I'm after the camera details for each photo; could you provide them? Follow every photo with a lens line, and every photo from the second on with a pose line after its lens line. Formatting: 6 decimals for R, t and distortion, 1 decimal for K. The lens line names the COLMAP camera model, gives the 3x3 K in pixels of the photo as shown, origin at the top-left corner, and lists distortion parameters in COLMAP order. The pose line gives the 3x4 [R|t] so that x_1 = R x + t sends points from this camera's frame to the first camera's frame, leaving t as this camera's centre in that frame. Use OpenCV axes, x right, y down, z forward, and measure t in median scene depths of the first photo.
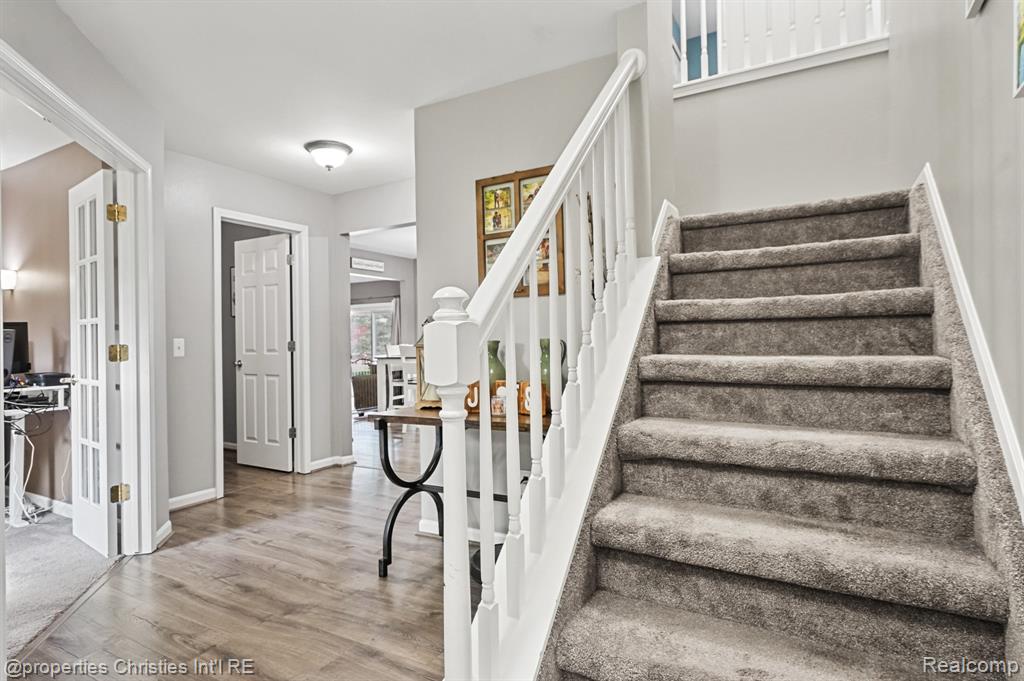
lens RADIAL K [[558.2, 0, 508.0], [0, 558.2, 338.0], [0, 0, 1]] dist [0.024298, -0.001203]
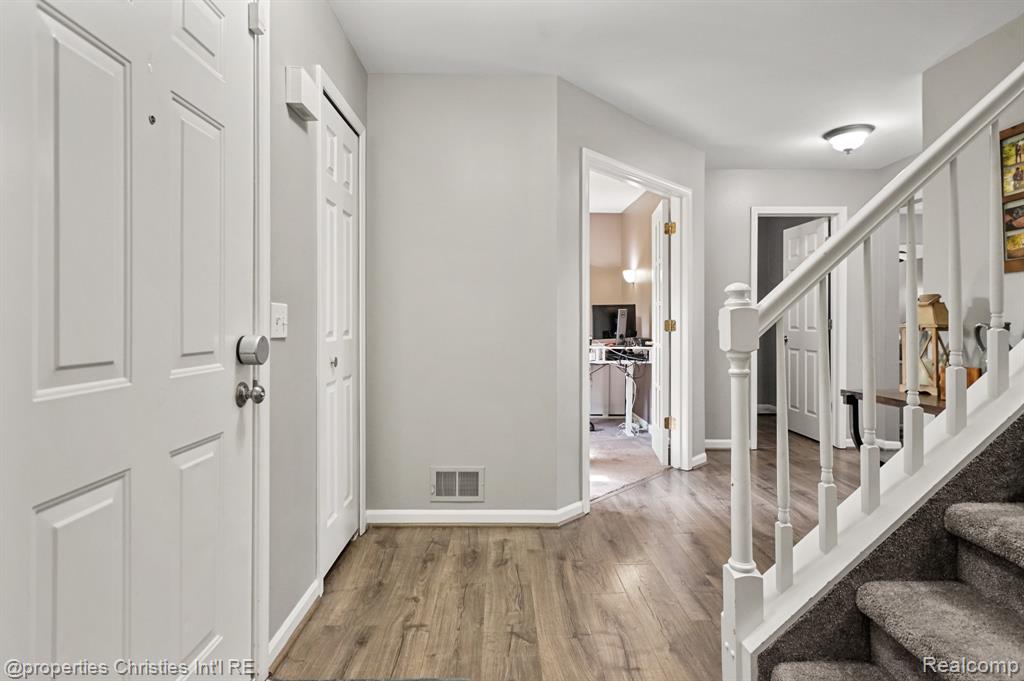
lens RADIAL K [[558.2, 0, 490.6], [0, 558.2, 324.3], [0, 0, 1]] dist [0.024298, -0.001203]
pose [[0.491450, 0.023342, -0.870593, 0.283956], [-0.008742, 0.999723, 0.021869, -0.003756], [0.870862, -0.003137, 0.491517, -0.084141]]
